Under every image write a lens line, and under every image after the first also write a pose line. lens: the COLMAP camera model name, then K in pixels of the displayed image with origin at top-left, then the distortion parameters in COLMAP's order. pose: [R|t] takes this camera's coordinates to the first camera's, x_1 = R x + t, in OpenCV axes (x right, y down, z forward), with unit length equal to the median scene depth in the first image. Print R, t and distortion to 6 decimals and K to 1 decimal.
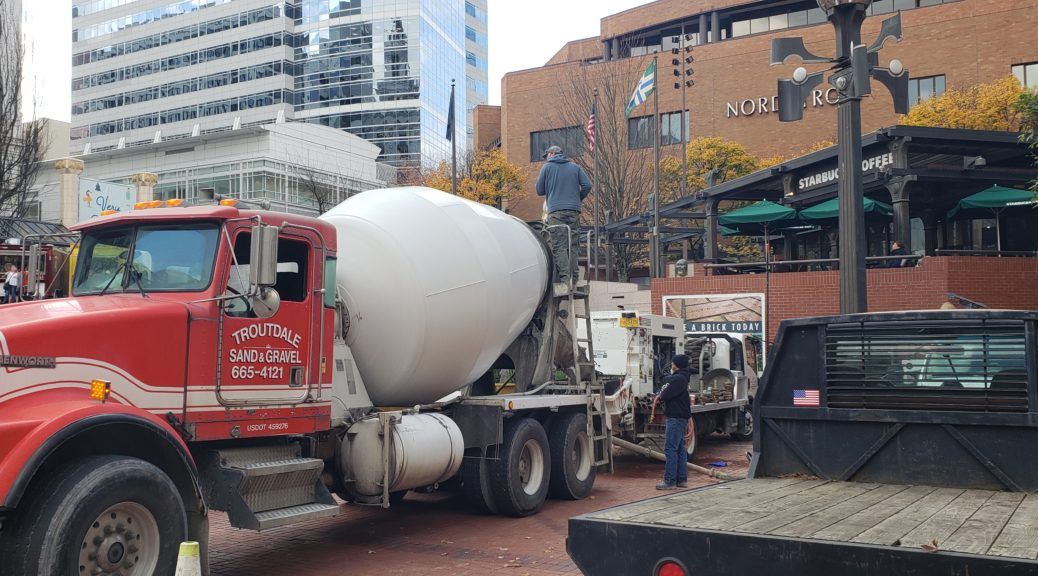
lens RADIAL K [[938.1, 0, 491.8], [0, 938.1, 283.4], [0, 0, 1]] dist [0.317283, -1.110779]
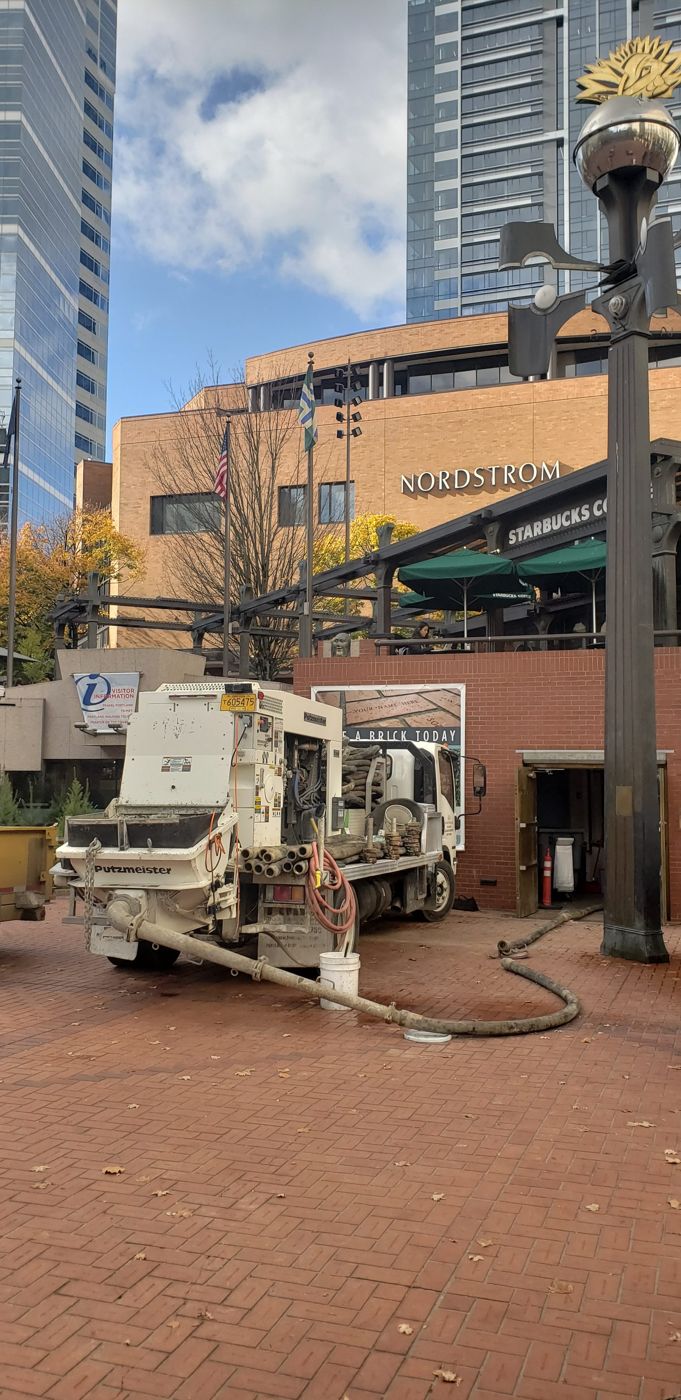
lens RADIAL K [[1096.2, 0, 340.5], [0, 1096.2, 700.0], [0, 0, 1]] dist [0.232661, -0.866017]
pose [[0.980246, 0.029019, 0.195641, 0.066731], [-0.026633, 0.999535, -0.014815, 0.037592], [-0.195980, 0.009312, 0.980564, 0.328385]]
